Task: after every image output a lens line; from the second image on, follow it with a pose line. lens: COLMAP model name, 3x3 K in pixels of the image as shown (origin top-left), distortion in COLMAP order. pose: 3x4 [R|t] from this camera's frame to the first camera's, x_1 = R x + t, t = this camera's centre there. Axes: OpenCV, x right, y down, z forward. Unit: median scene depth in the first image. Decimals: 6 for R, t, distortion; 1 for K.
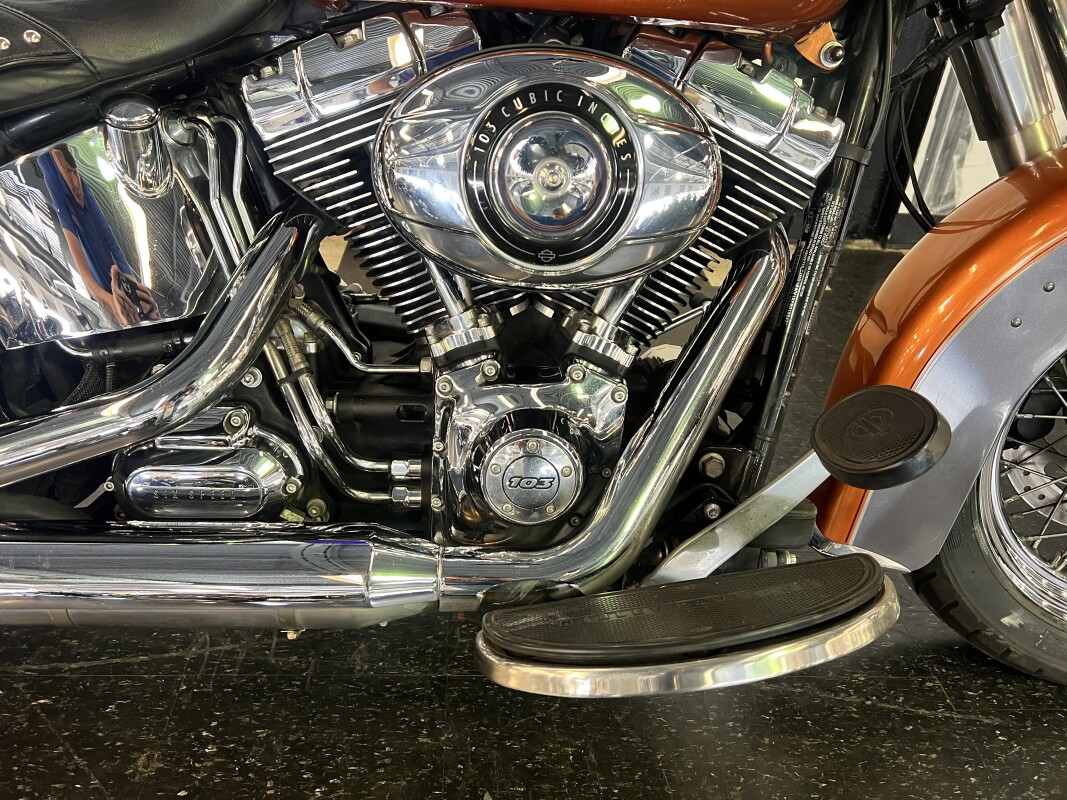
lens RADIAL K [[833.2, 0, 533.5], [0, 833.2, 400.0], [0, 0, 1]] dist [0.005604, 0.005268]
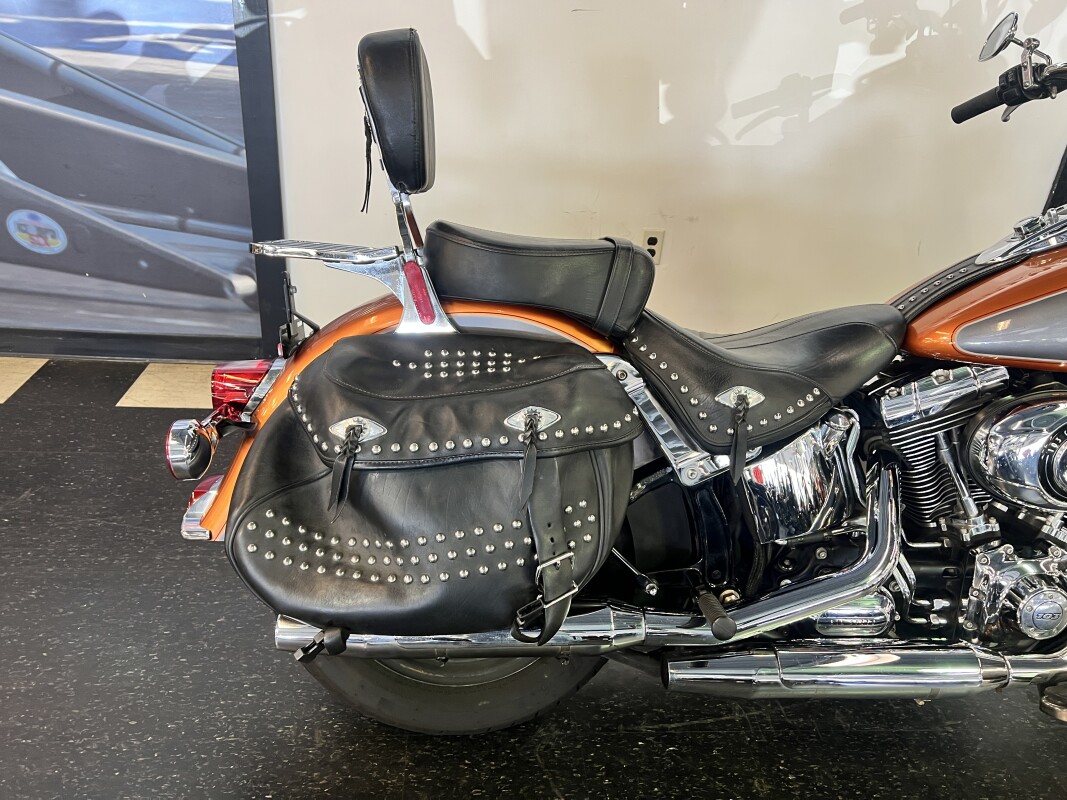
lens RADIAL K [[819.4, 0, 533.5], [0, 819.4, 400.0], [0, 0, 1]] dist [0.070327, -0.077830]
pose [[0.999406, -0.004489, 0.034172, -1.101826], [0.007189, 0.996827, -0.079275, -0.218685], [-0.033708, 0.079474, 0.996267, -0.756360]]
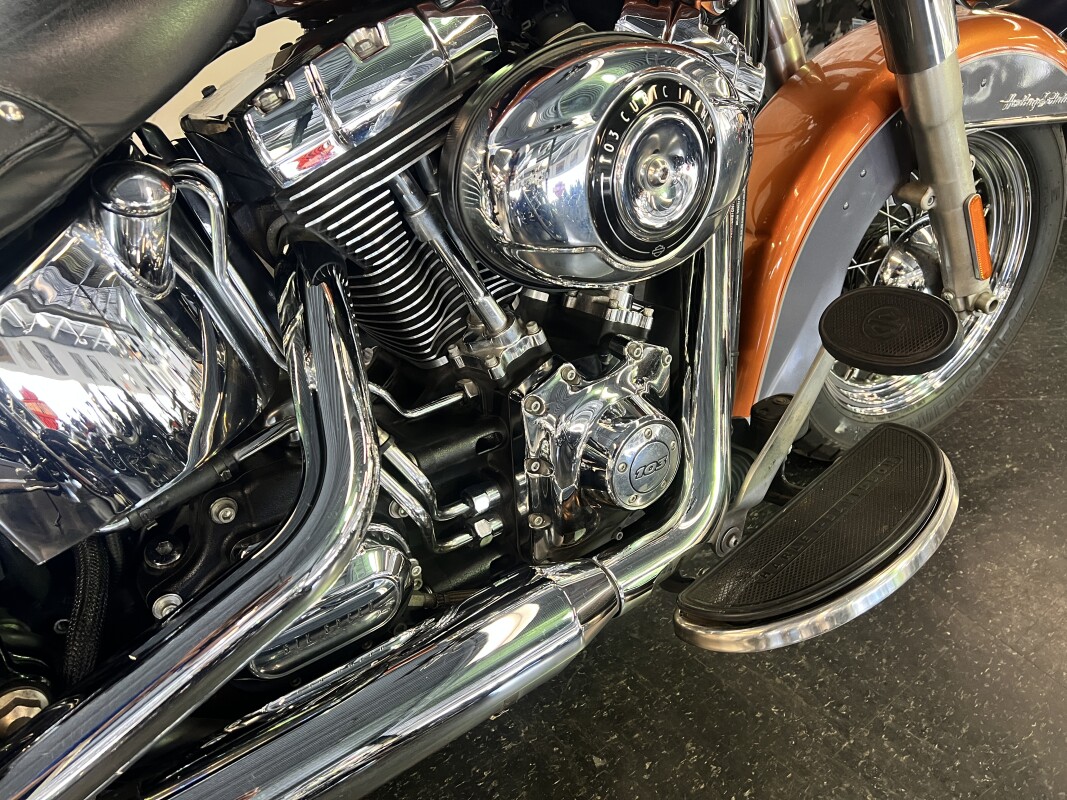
lens RADIAL K [[819.4, 0, 533.5], [0, 819.4, 400.0], [0, 0, 1]] dist [0.070327, -0.077830]
pose [[0.818131, -0.321343, 0.476864, -0.538021], [0.259115, 0.946335, 0.193154, -0.198501], [-0.513342, -0.034463, 0.857492, 0.187493]]
